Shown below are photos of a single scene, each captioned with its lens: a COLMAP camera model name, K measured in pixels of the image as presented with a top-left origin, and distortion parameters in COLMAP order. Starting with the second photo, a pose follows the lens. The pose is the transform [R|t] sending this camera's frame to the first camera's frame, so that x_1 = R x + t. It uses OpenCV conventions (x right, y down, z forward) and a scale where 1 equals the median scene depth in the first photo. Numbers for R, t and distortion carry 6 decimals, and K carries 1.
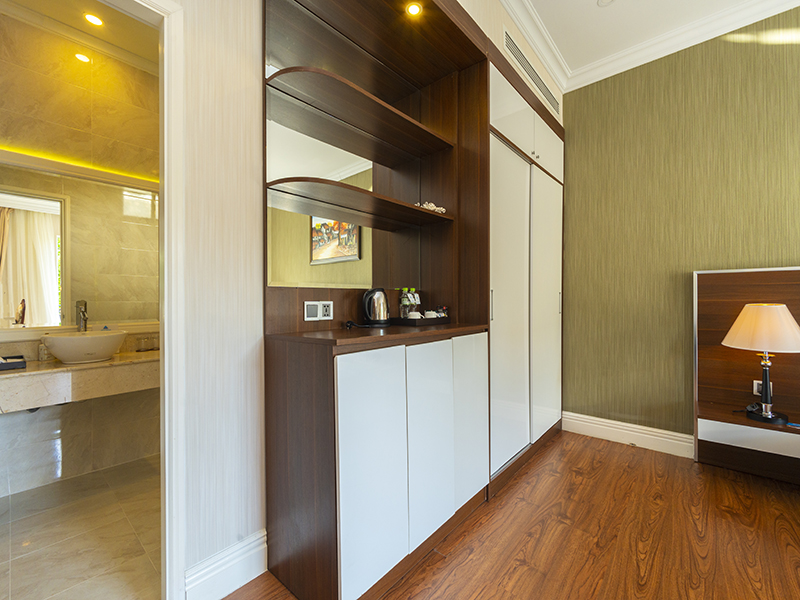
lens RADIAL K [[344.7, 0, 396.7], [0, 344.7, 307.4], [0, 0, 1]] dist [0.010991, -0.001799]
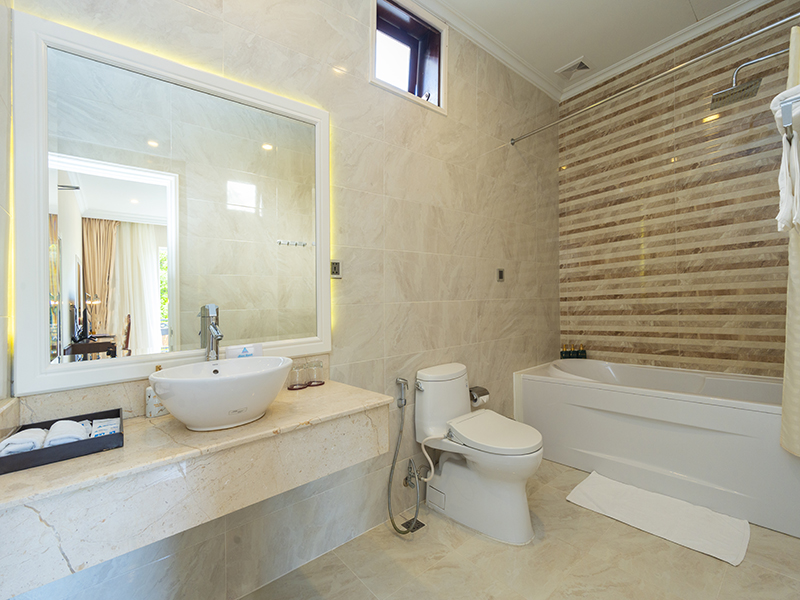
lens RADIAL K [[344.7, 0, 411.2], [0, 344.7, 294.1], [0, 0, 1]] dist [0.010991, -0.001799]
pose [[0.989351, -0.045859, -0.138133, -0.486753], [0.039539, 0.998057, -0.048154, 0.001681], [0.140073, 0.042179, 0.989242, 0.468682]]
